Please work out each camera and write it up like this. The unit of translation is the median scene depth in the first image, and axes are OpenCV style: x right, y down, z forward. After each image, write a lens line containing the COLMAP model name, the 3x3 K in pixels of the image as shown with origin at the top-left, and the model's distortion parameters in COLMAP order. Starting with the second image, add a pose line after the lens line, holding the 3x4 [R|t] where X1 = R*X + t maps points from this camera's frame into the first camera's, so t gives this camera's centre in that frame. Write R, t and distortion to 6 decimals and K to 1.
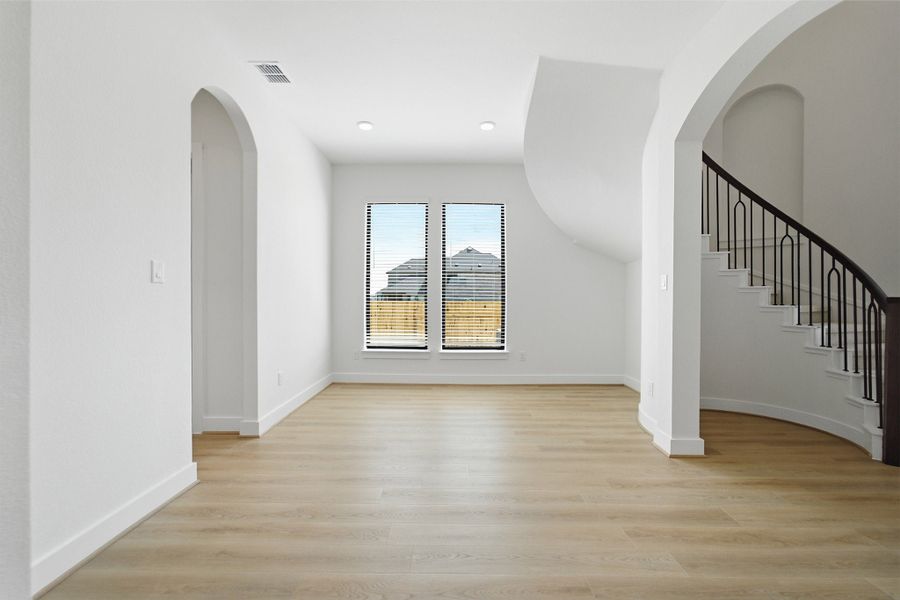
lens RADIAL K [[370.2, 0, 458.2], [0, 370.2, 299.4], [0, 0, 1]] dist [-0.011347, 0.002245]
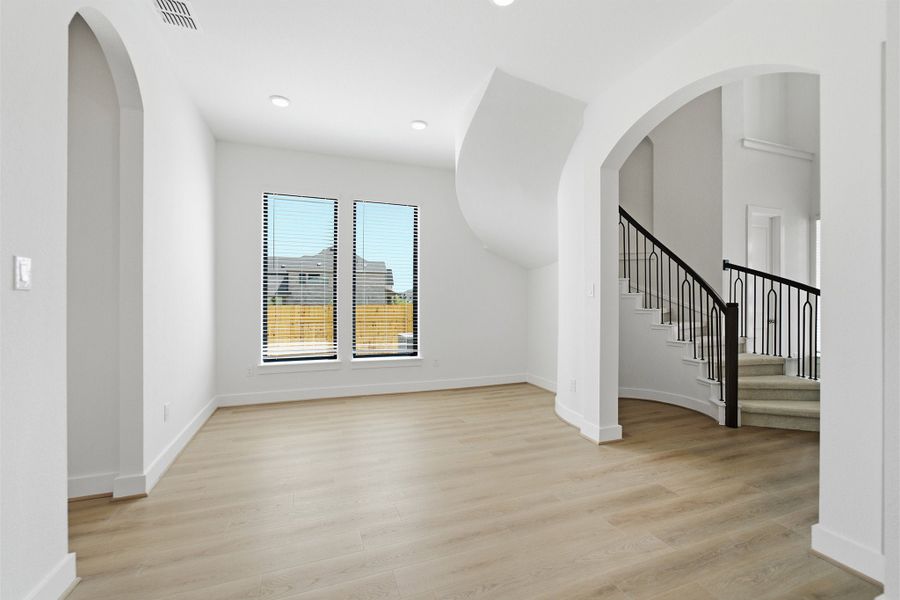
lens RADIAL K [[370.2, 0, 443.1], [0, 370.2, 296.4], [0, 0, 1]] dist [-0.011347, 0.002245]
pose [[0.934103, 0.000374, 0.357003, -0.243769], [0.002336, 0.999972, -0.007160, -0.018463], [-0.356995, 0.007523, 0.934076, 0.093795]]
